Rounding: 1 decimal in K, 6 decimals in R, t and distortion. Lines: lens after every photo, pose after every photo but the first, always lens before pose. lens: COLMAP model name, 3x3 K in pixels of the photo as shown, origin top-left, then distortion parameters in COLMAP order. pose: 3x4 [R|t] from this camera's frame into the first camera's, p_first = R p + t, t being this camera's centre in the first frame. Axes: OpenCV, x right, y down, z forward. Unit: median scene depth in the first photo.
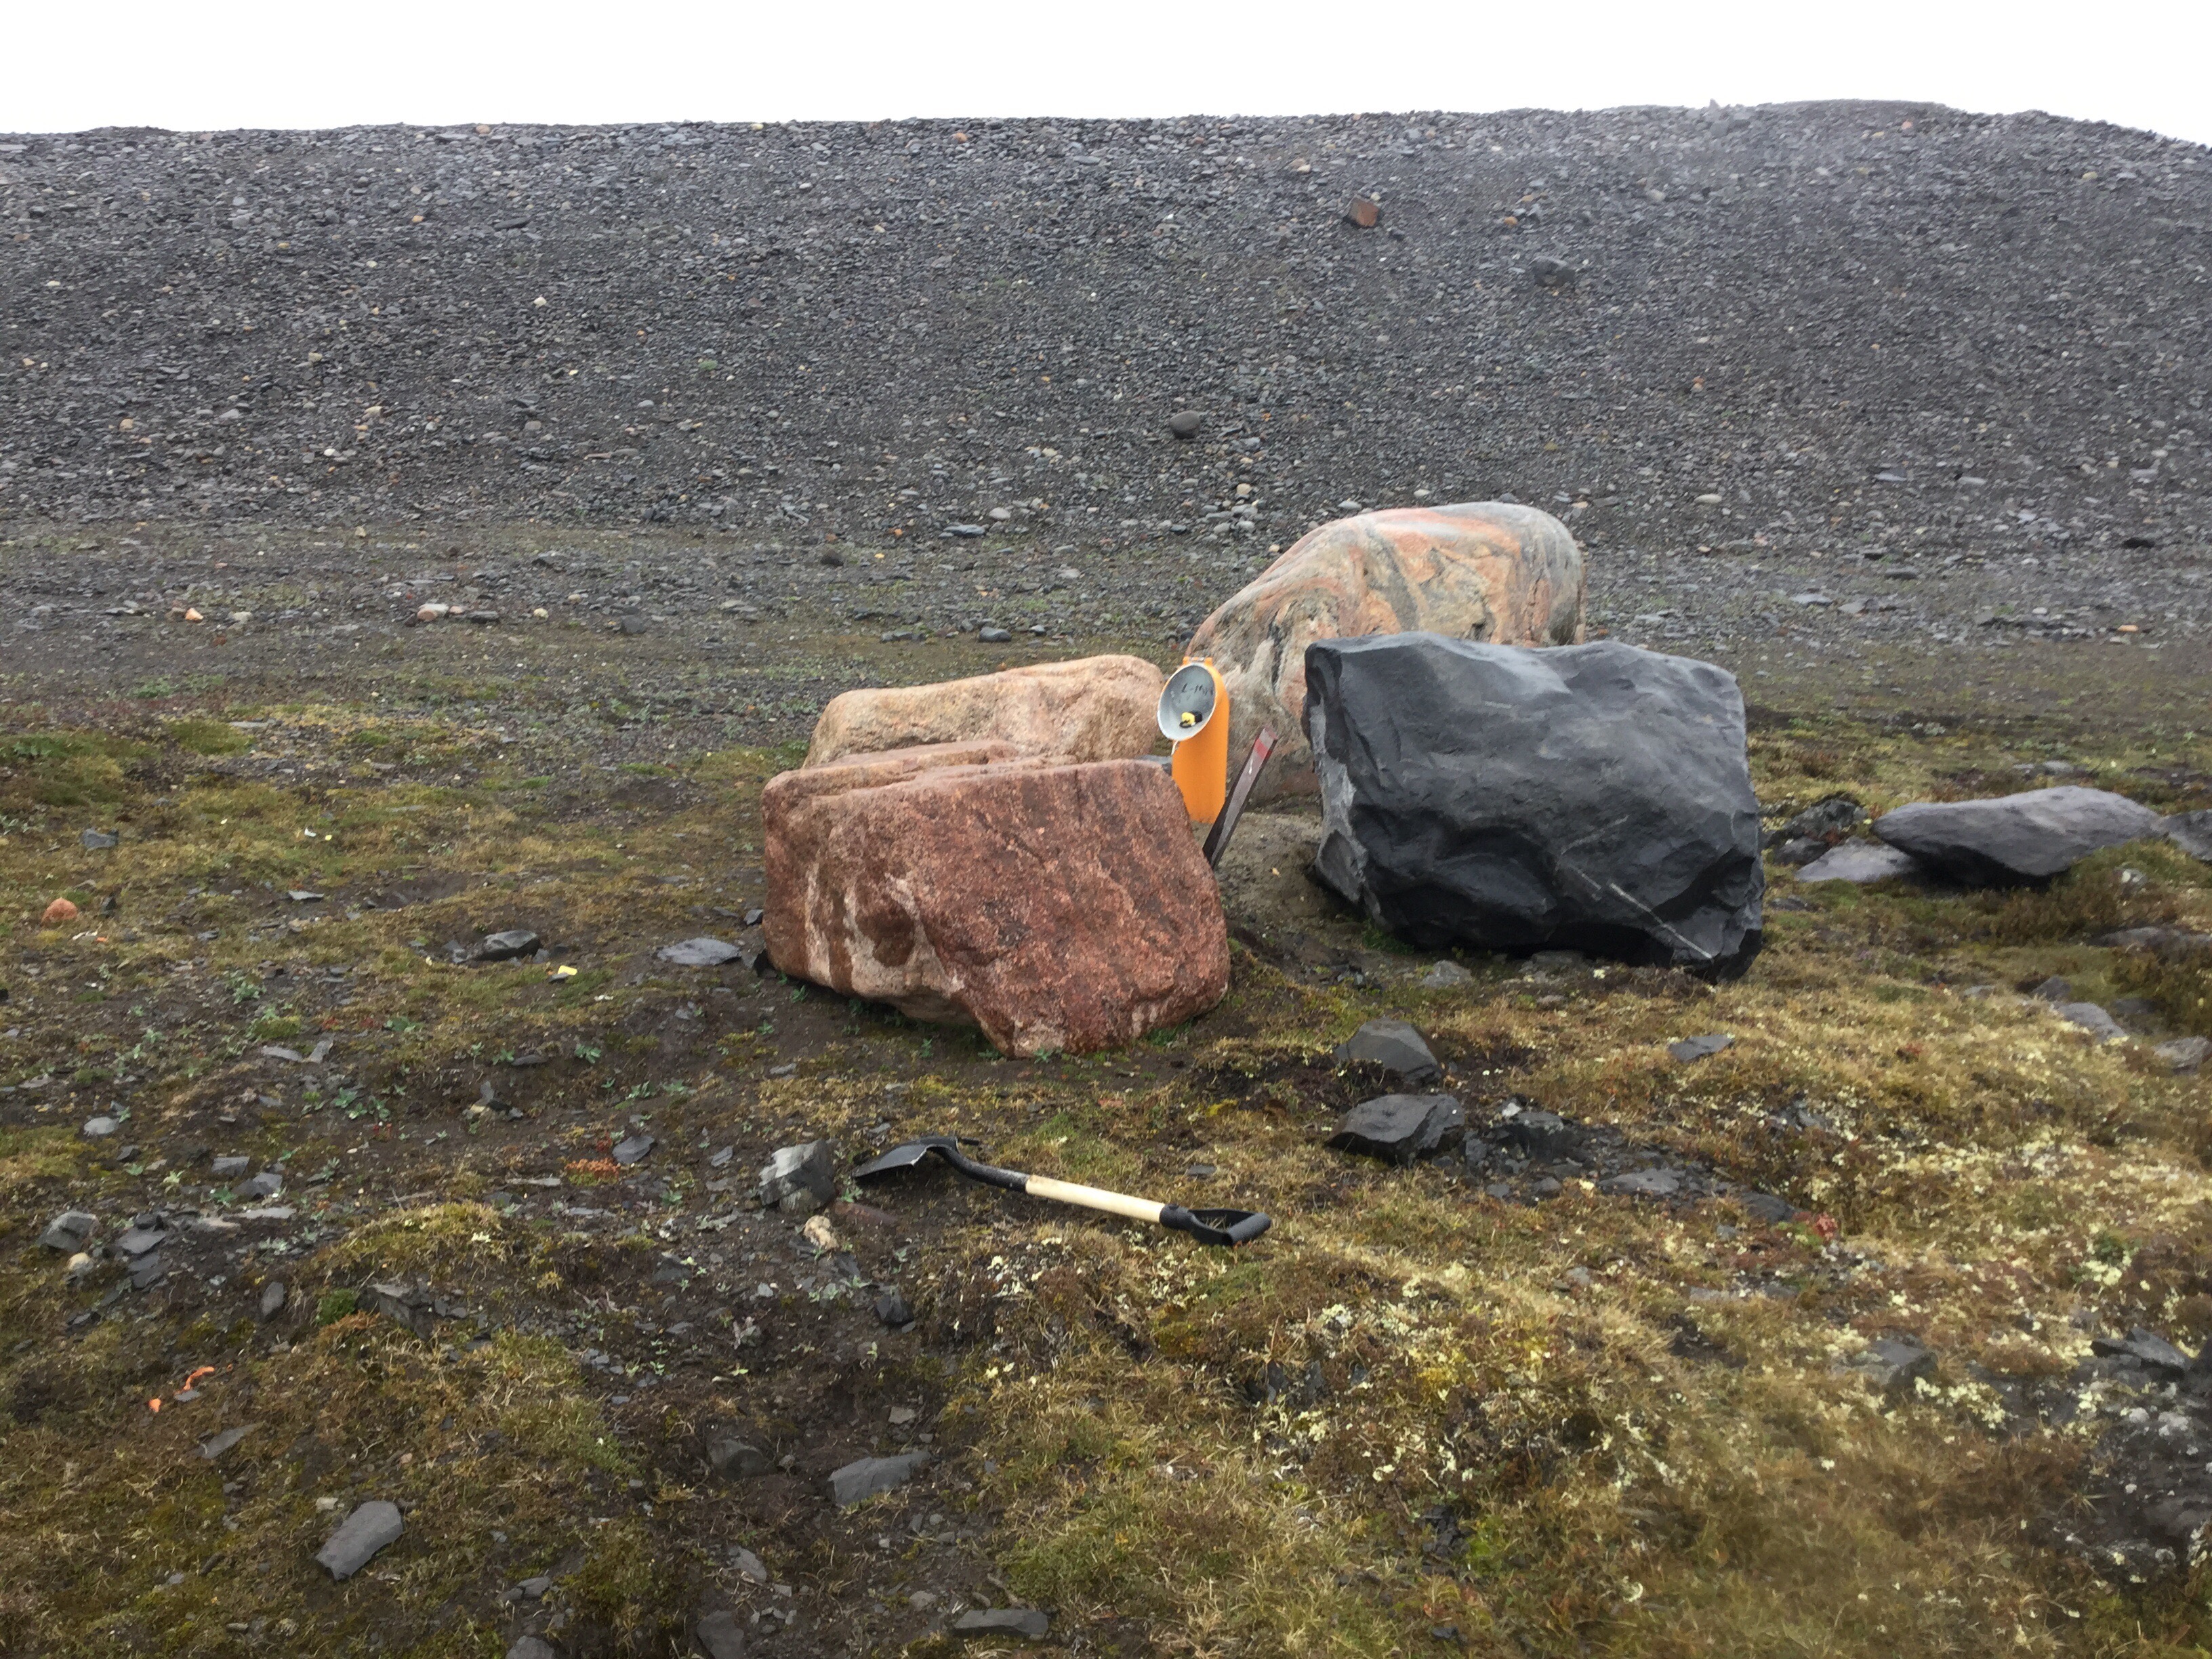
lens RADIAL K [[1974.2, 0, 1098.5], [0, 1974.2, 825.6], [0, 0, 1]] dist [0.071679, -0.107070]
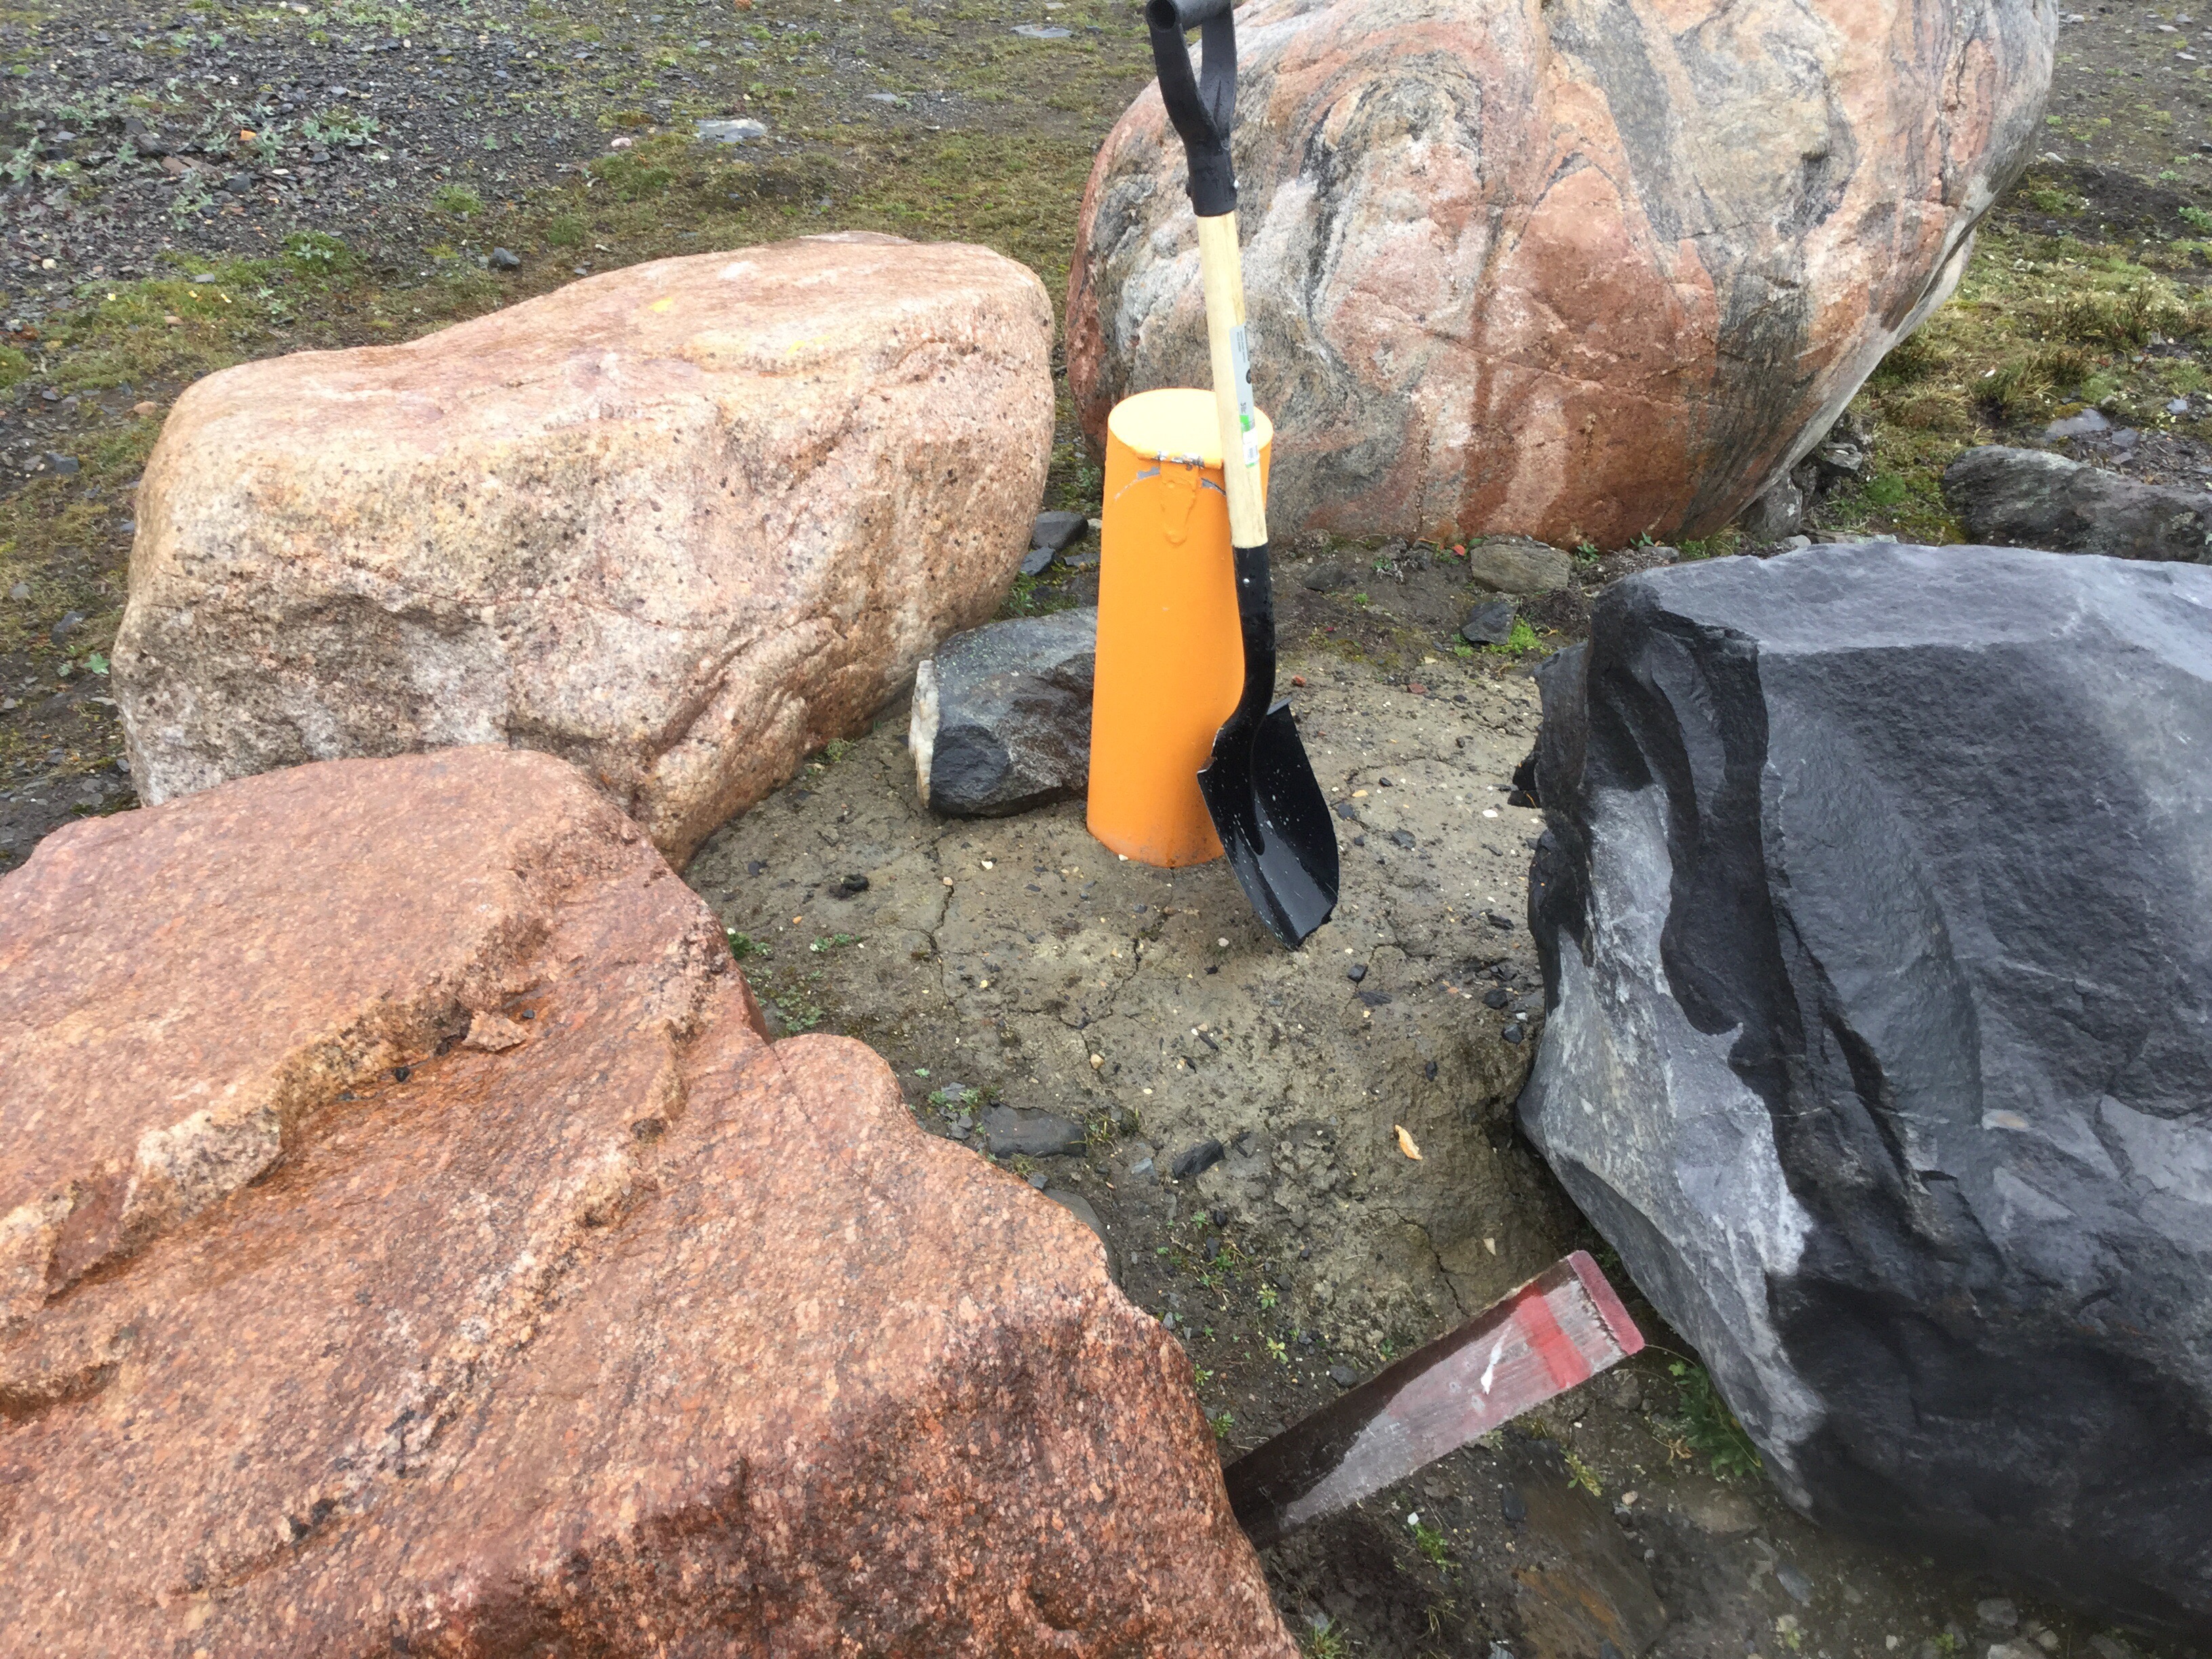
lens RADIAL K [[1974.2, 0, 1122.6], [0, 1974.2, 832.1], [0, 0, 1]] dist [0.071679, -0.107070]
pose [[0.996160, -0.024849, 0.083956, 0.011401], [-0.009139, 0.924135, 0.381956, -0.143251], [-0.087078, -0.381257, 0.920359, 0.643899]]
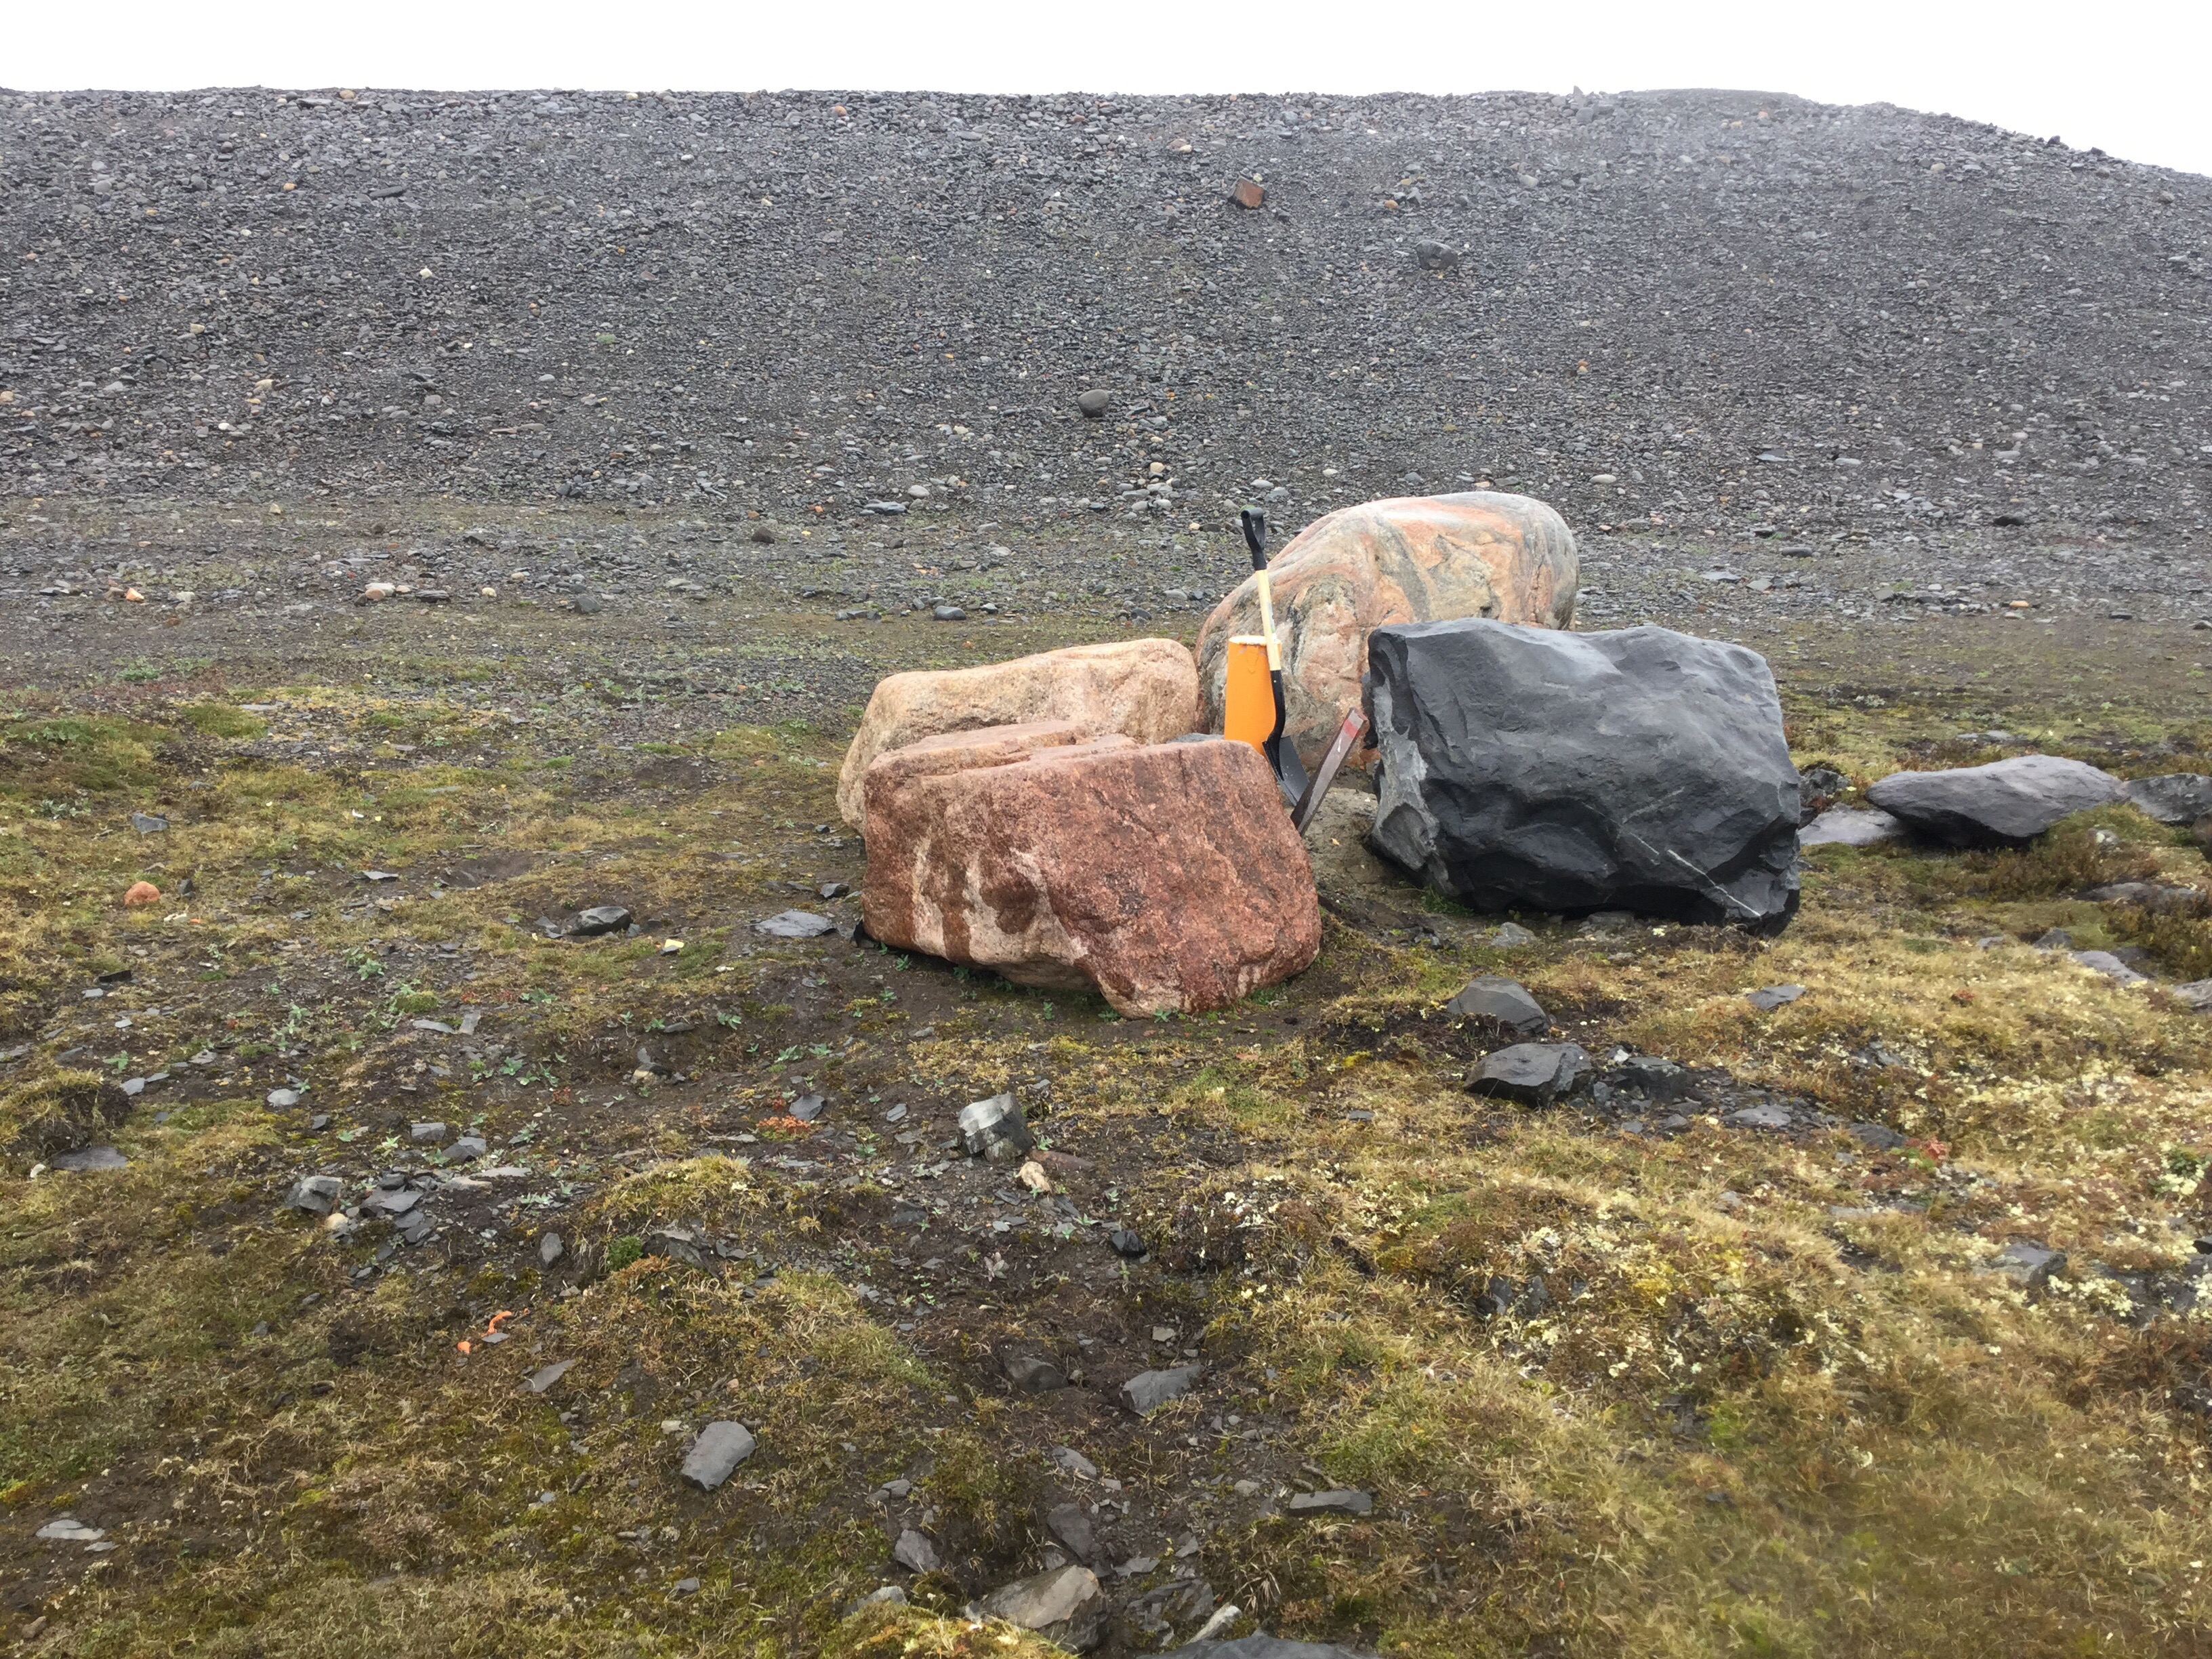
lens RADIAL K [[1974.2, 0, 1092.0], [0, 1974.2, 808.5], [0, 0, 1]] dist [0.071679, -0.107070]
pose [[0.997257, -0.010131, 0.073317, -0.109026], [0.009671, 0.999931, 0.006621, -0.002747], [-0.073379, -0.005894, 0.997287, -0.051497]]
